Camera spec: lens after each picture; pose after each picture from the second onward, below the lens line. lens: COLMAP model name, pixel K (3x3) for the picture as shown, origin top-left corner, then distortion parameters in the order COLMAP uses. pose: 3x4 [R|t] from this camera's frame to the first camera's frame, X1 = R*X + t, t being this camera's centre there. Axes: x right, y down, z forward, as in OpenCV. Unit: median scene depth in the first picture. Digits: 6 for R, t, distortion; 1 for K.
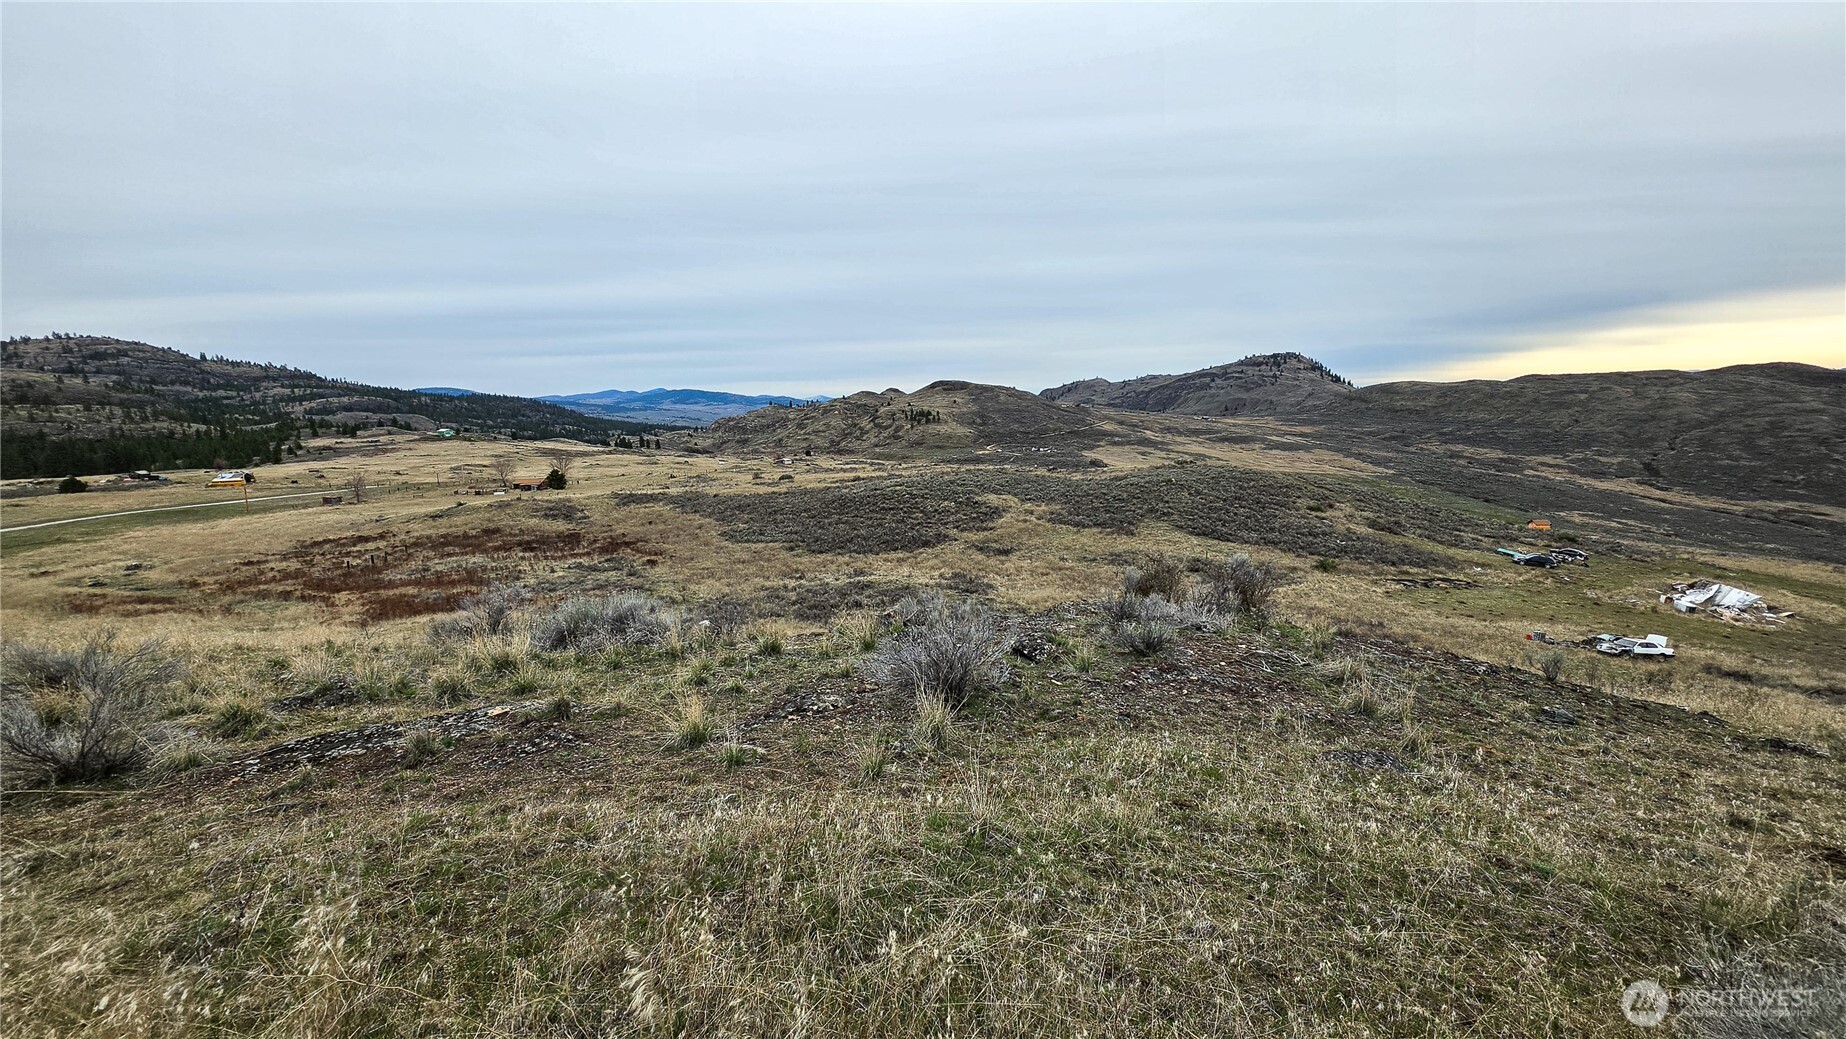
lens RADIAL K [[731.6, 0, 922.1], [0, 731.6, 510.9], [0, 0, 1]] dist [-0.005658, 0.002064]
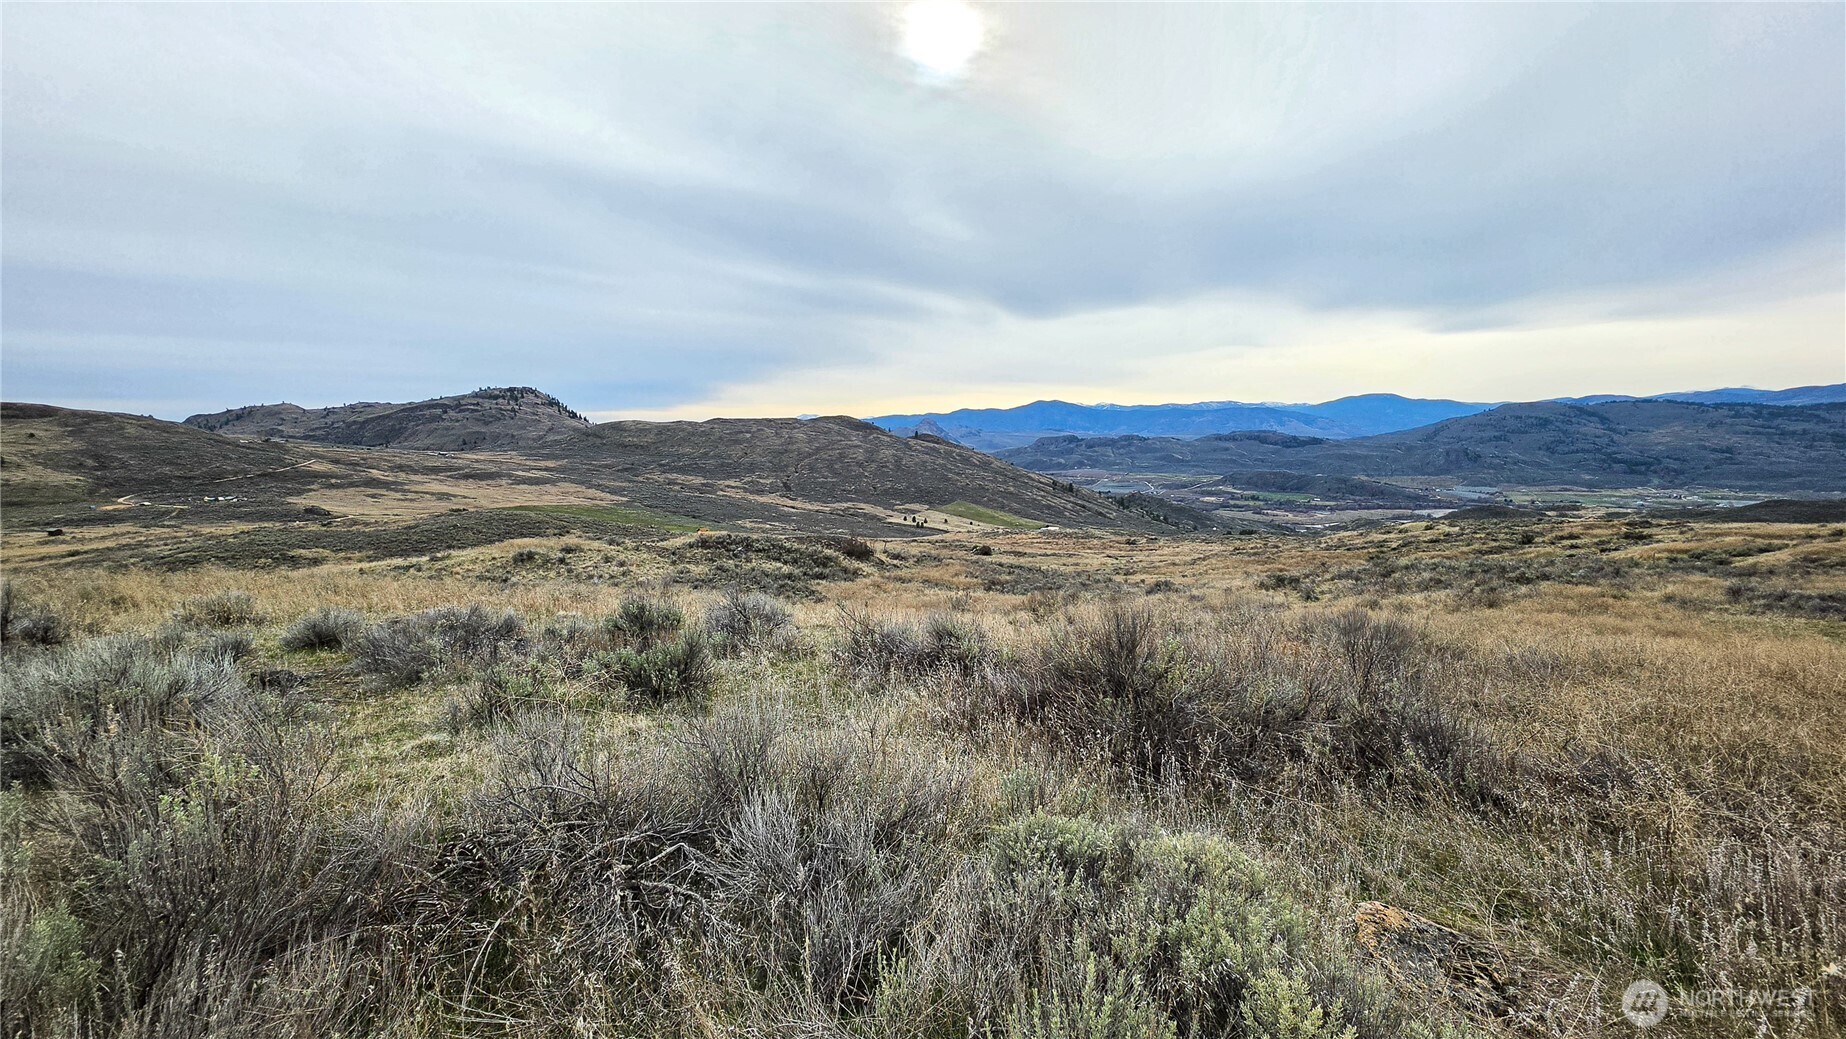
lens RADIAL K [[731.6, 0, 923.2], [0, 731.6, 503.5], [0, 0, 1]] dist [-0.005658, 0.002064]
pose [[0.579549, -0.065866, 0.812272, -0.029451], [0.108096, 0.994134, 0.003487, 0.000990], [-0.807737, 0.085783, 0.583269, -0.059264]]
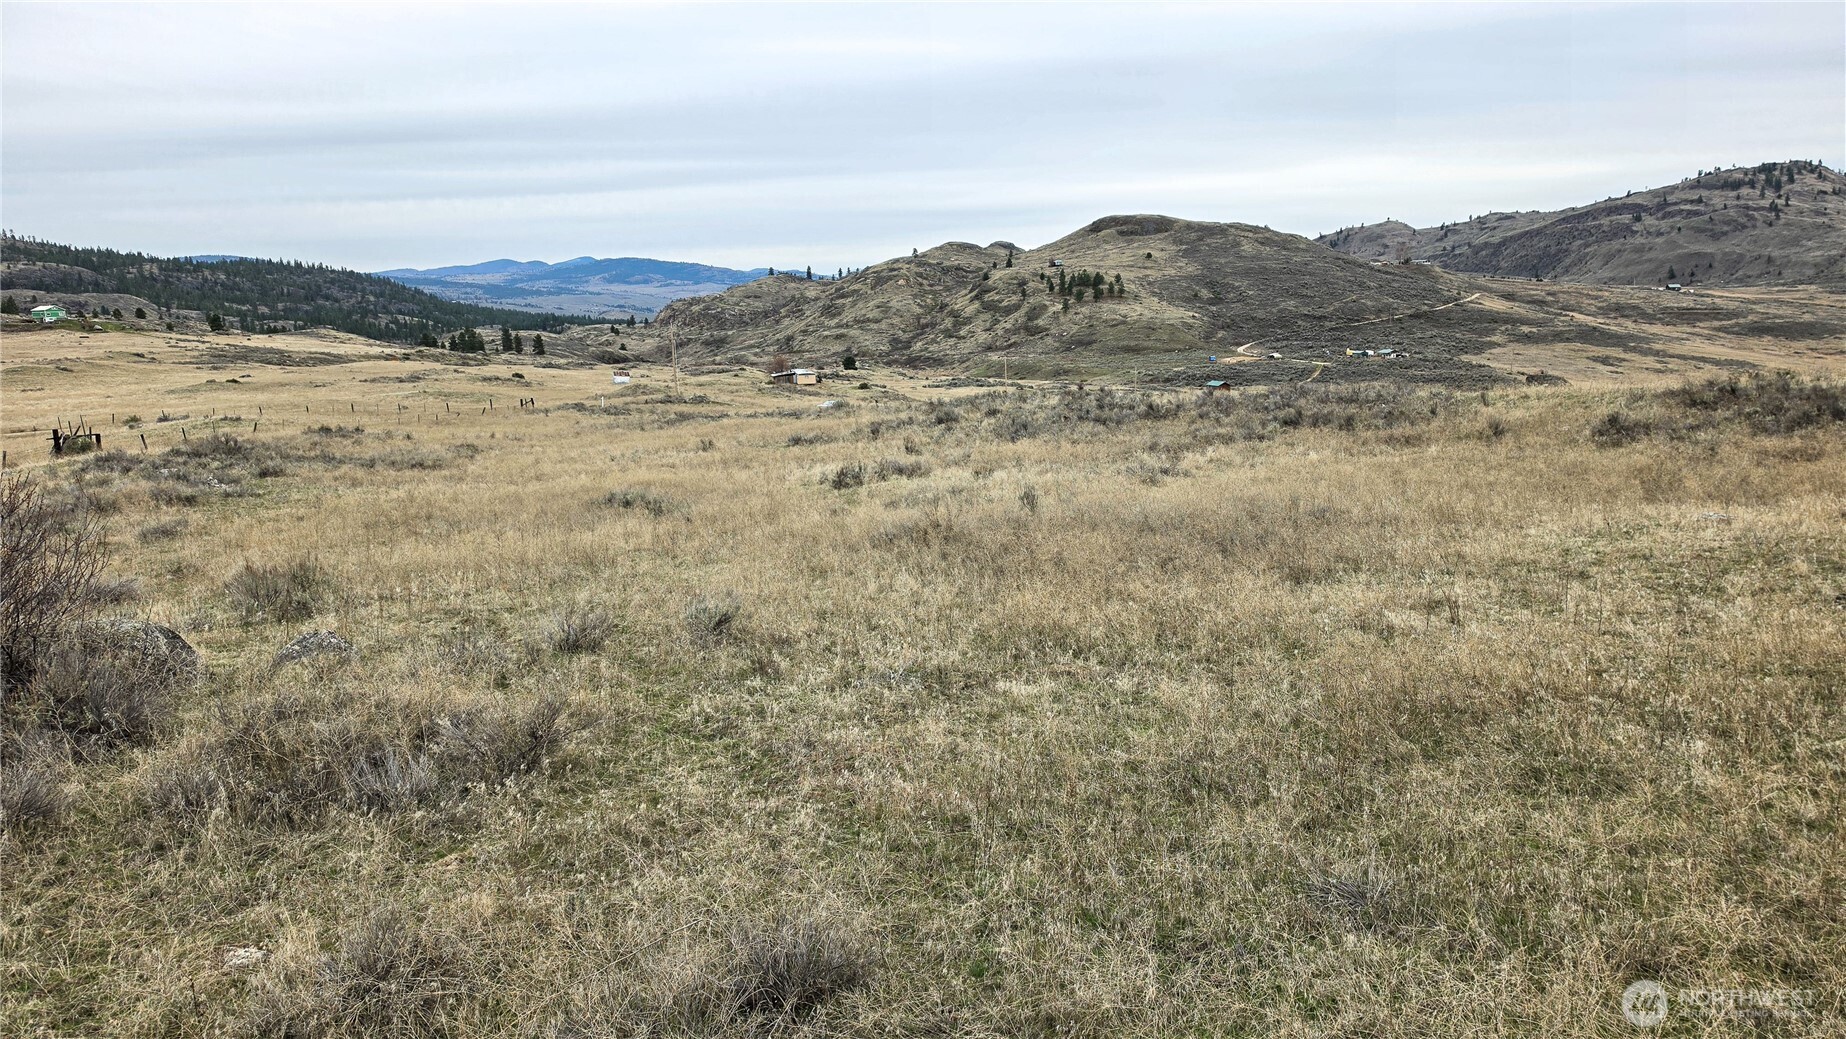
lens RADIAL K [[1263.5, 0, 924.9], [0, 1263.5, 517.5], [0, 0, 1]] dist [0.096374, -0.128210]
pose [[0.996307, 0.008533, -0.085435, -0.028767], [-0.005342, 0.999282, 0.037508, -0.008924], [0.085694, -0.036913, 0.995637, 0.155581]]
